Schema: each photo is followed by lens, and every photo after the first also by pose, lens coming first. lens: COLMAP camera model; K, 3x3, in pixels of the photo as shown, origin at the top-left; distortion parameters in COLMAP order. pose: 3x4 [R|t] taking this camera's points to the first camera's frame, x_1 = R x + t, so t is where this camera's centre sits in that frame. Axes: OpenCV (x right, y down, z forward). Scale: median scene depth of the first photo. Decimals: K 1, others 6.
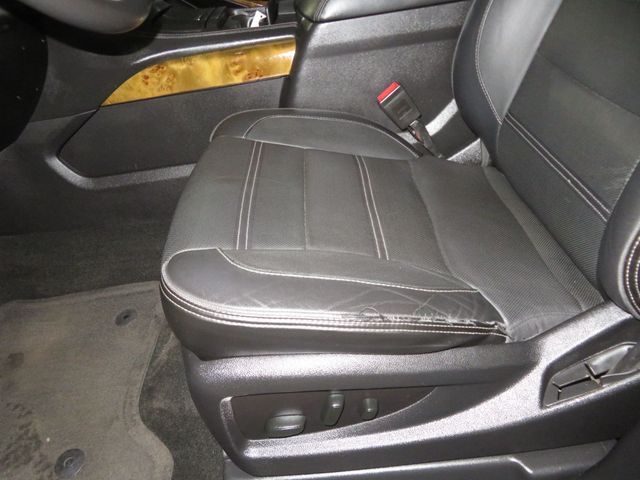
lens RADIAL K [[464.7, 0, 319.3], [0, 464.7, 244.3], [0, 0, 1]] dist [-0.005408, 0.007551]
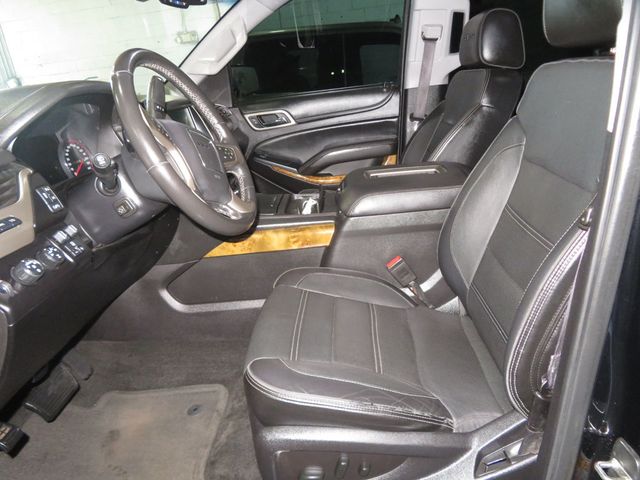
lens RADIAL K [[464.7, 0, 320.9], [0, 464.7, 238.2], [0, 0, 1]] dist [-0.005408, 0.007551]
pose [[0.995798, 0.056466, -0.072102, 0.017710], [-0.074280, 0.958505, -0.275229, 0.028163], [0.053569, 0.279428, 0.958671, -0.479134]]
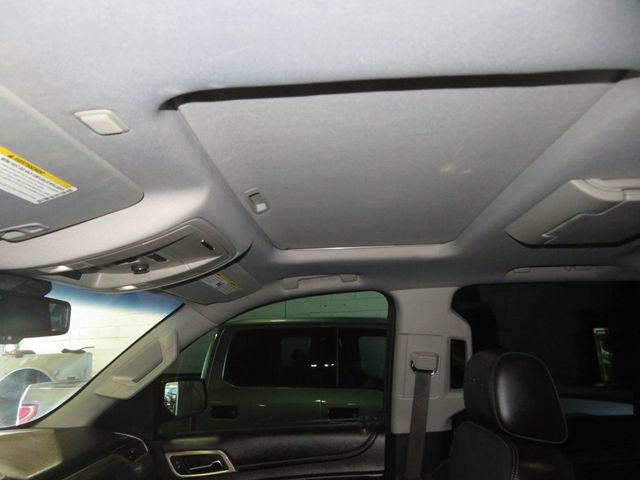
lens RADIAL K [[464.7, 0, 321.8], [0, 464.7, 240.8], [0, 0, 1]] dist [-0.005408, 0.007551]
pose [[0.990782, 0.062959, -0.119947, 0.151617], [-0.131807, 0.652440, -0.746290, -0.619136], [0.031272, 0.755221, 0.654724, 0.014747]]
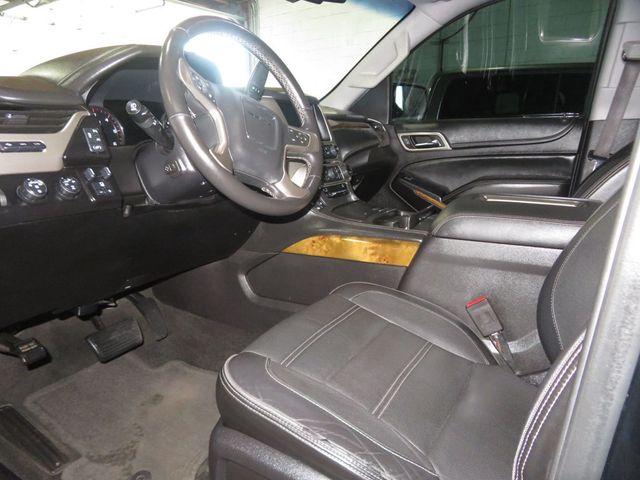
lens RADIAL K [[464.7, 0, 318.1], [0, 464.7, 238.9], [0, 0, 1]] dist [-0.005408, 0.007551]
pose [[0.849053, 0.234739, -0.473294, 0.337112], [-0.388486, 0.884537, -0.258212, -0.004533], [0.358034, 0.403104, 0.842211, -0.216989]]
